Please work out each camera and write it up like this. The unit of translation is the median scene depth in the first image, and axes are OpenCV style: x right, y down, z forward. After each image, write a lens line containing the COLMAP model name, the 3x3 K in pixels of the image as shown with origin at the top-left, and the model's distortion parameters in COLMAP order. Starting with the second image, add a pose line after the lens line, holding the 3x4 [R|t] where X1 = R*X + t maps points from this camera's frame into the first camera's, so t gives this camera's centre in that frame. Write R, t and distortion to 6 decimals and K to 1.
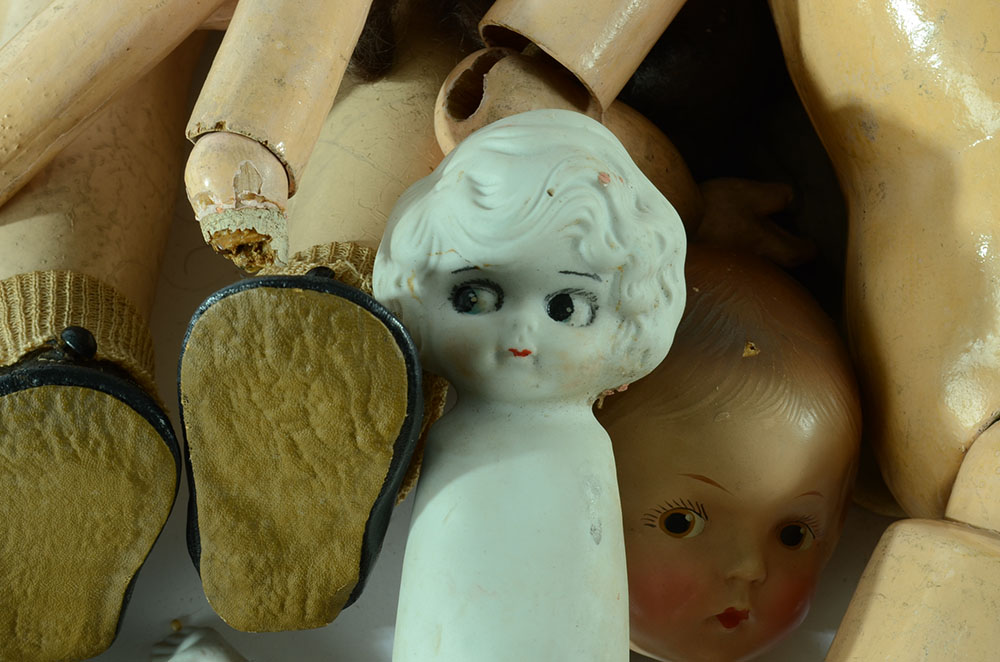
lens RADIAL K [[2285.7, 0, 498.5], [0, 2285.7, 329.3], [0, 0, 1]] dist [-0.014919, 0.000000]
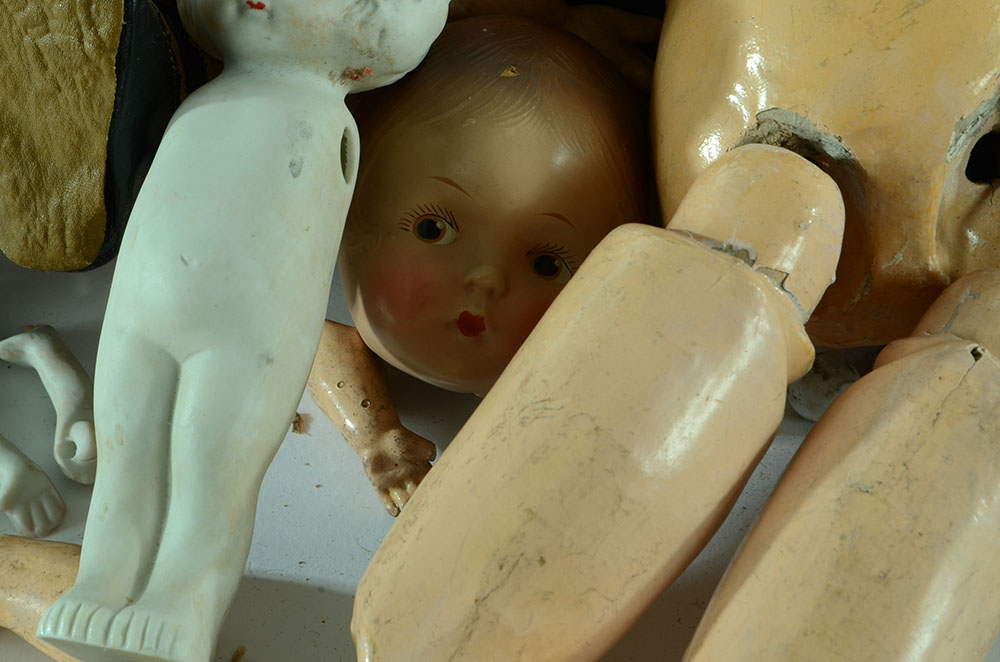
lens RADIAL K [[2285.7, 0, 501.5], [0, 2285.7, 334.9], [0, 0, 1]] dist [-0.014919, 0.000000]
pose [[0.965390, 0.101209, -0.240373, 0.401299], [-0.142580, 0.976524, -0.161465, 0.323569], [0.218388, 0.190149, 0.957157, -0.009284]]
